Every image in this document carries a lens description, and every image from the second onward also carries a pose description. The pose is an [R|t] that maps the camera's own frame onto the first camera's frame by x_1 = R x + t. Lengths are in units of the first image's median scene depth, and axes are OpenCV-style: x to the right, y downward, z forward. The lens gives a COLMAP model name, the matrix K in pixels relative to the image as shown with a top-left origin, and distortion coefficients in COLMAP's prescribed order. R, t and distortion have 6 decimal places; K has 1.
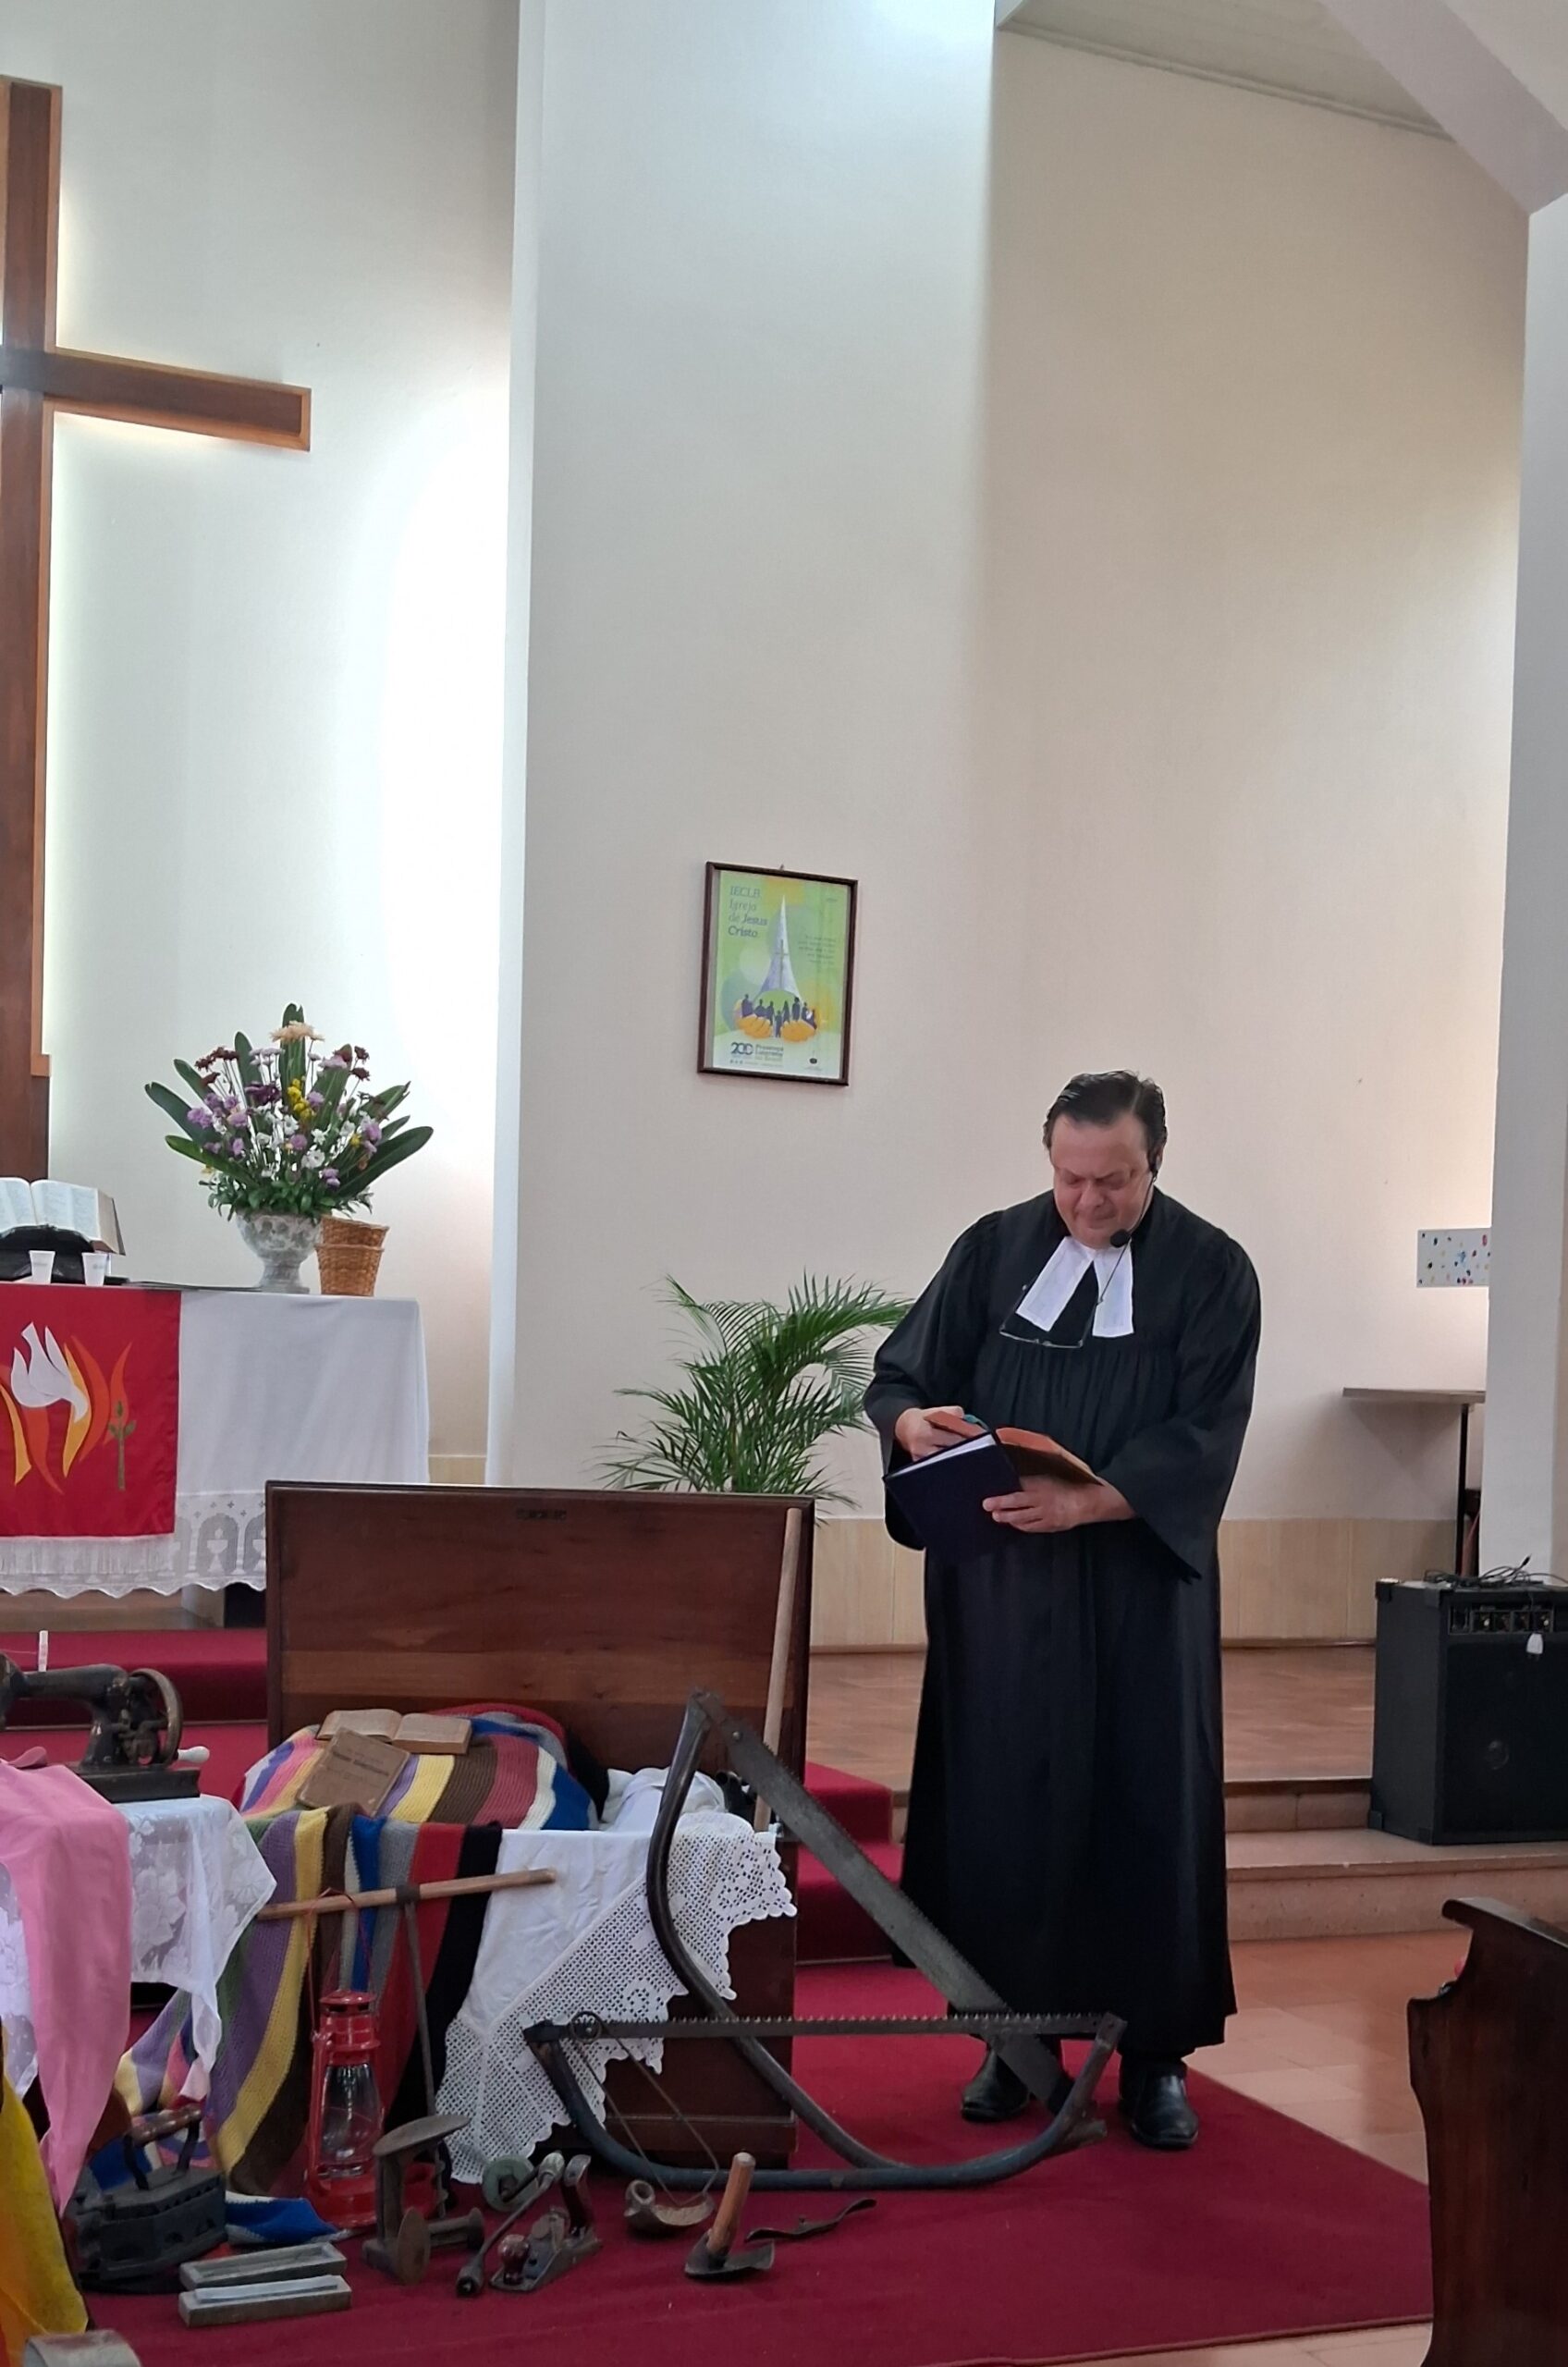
lens RADIAL K [[2720.0, 0, 807.8], [0, 2720.0, 1435.4], [0, 0, 1]] dist [0.090229, 0.000000]
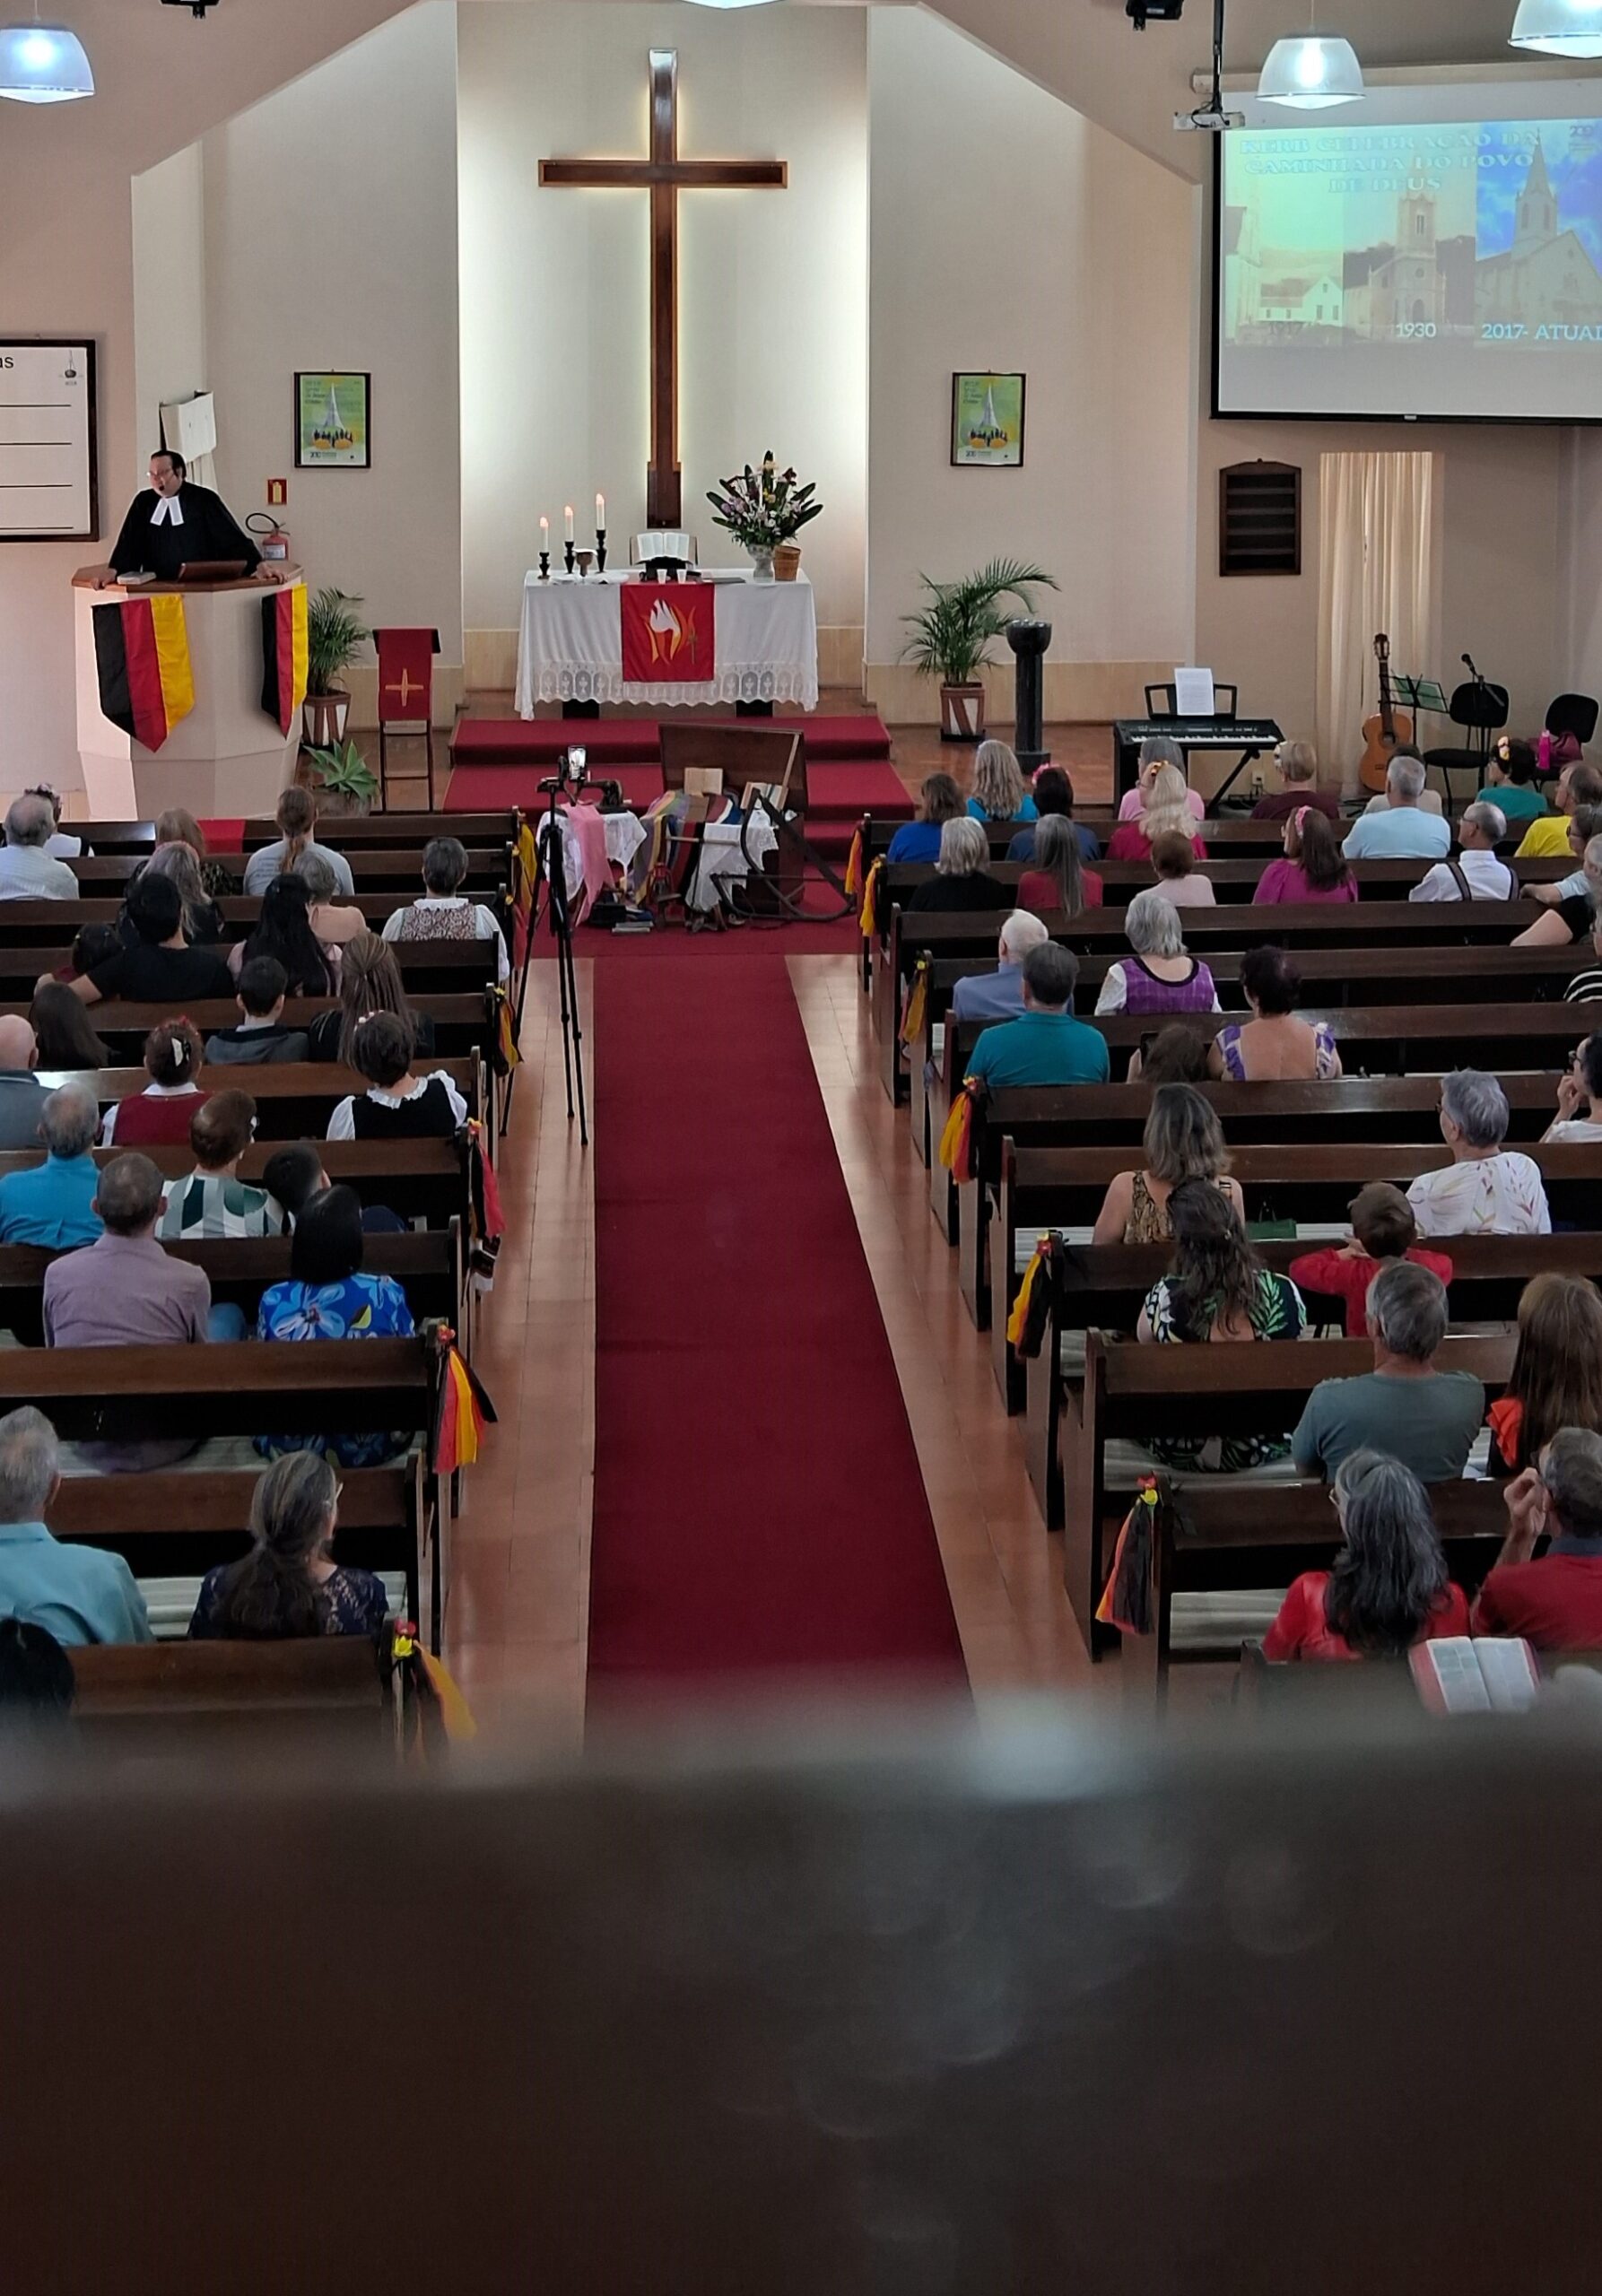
lens RADIAL K [[2798.7, 0, 791.7], [0, 2798.7, 532.9], [0, 0, 1]] dist [0.099050, 0.000000]
pose [[0.944331, 0.007554, -0.328909, 0.637715], [0.018584, 0.996916, 0.076250, -0.275999], [0.328471, -0.078118, 0.941278, -1.297649]]
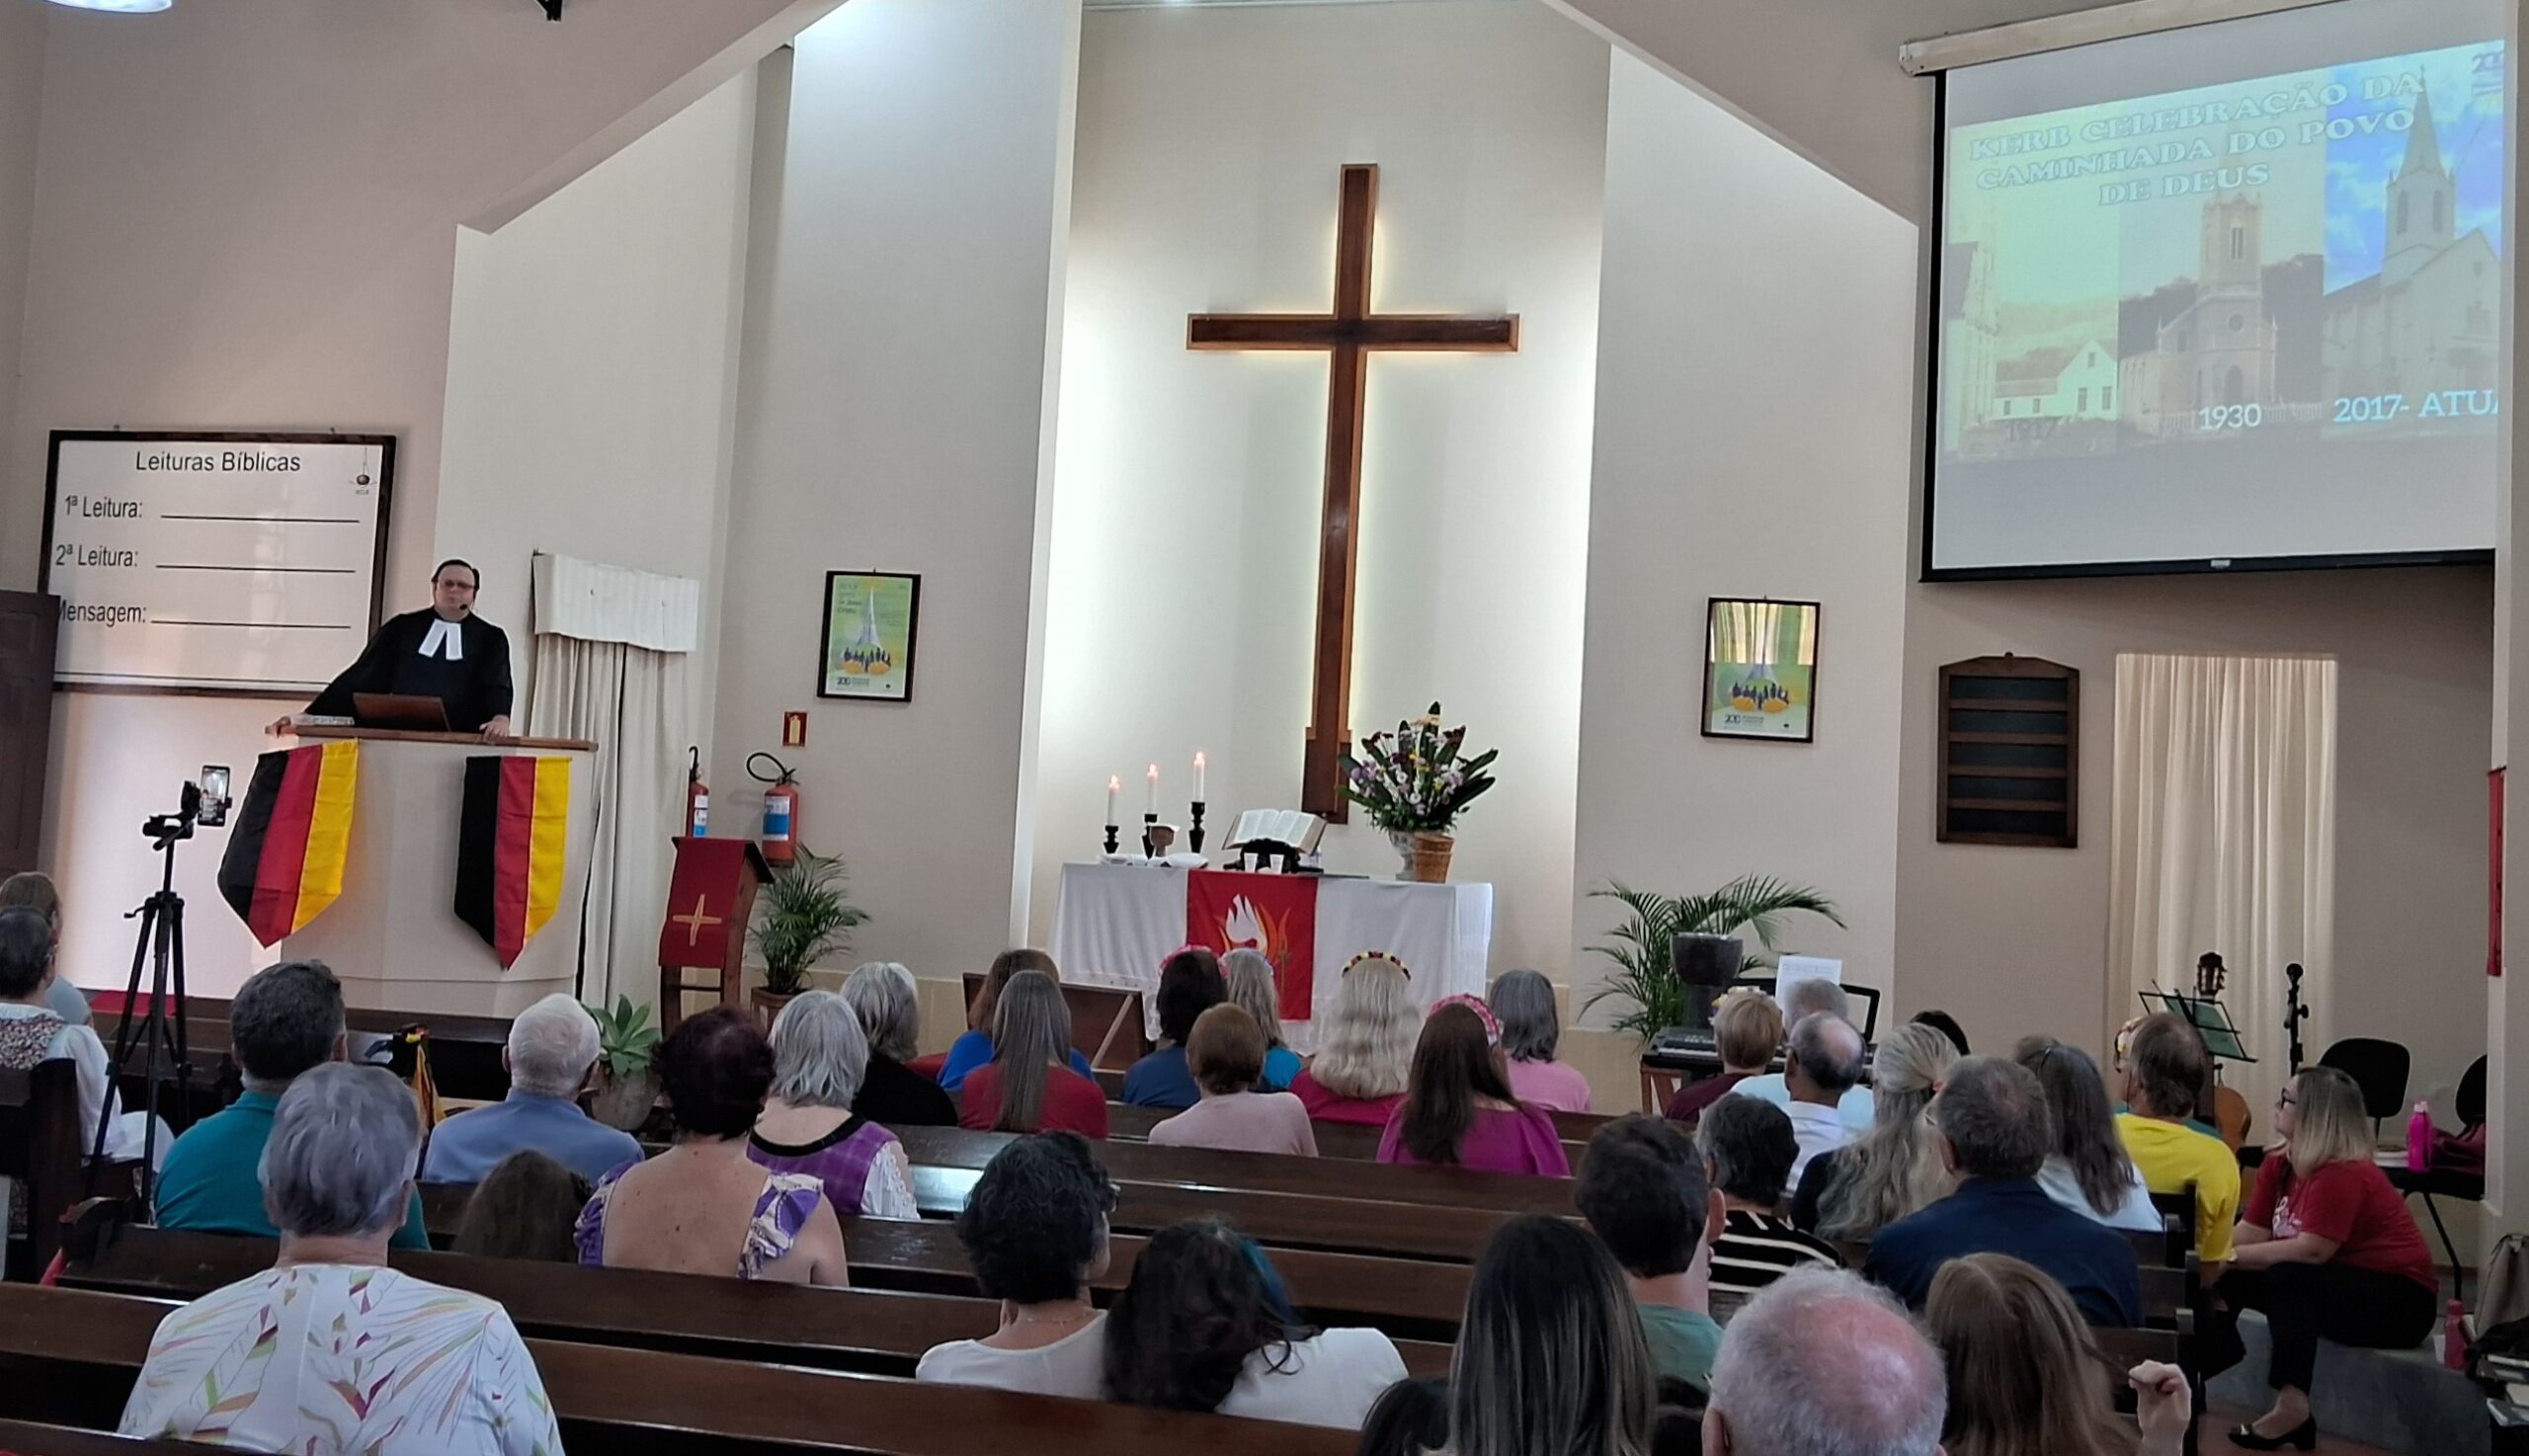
lens RADIAL K [[3099.0, 0, 1214.4], [0, 3099.0, 569.1], [0, 0, 1]] dist [0.088450, 0.000000]
pose [[0.763864, -0.040009, -0.644136, 0.927437], [-0.045206, 0.992308, -0.115244, -0.016697], [0.643792, 0.117150, 0.756180, -0.510293]]
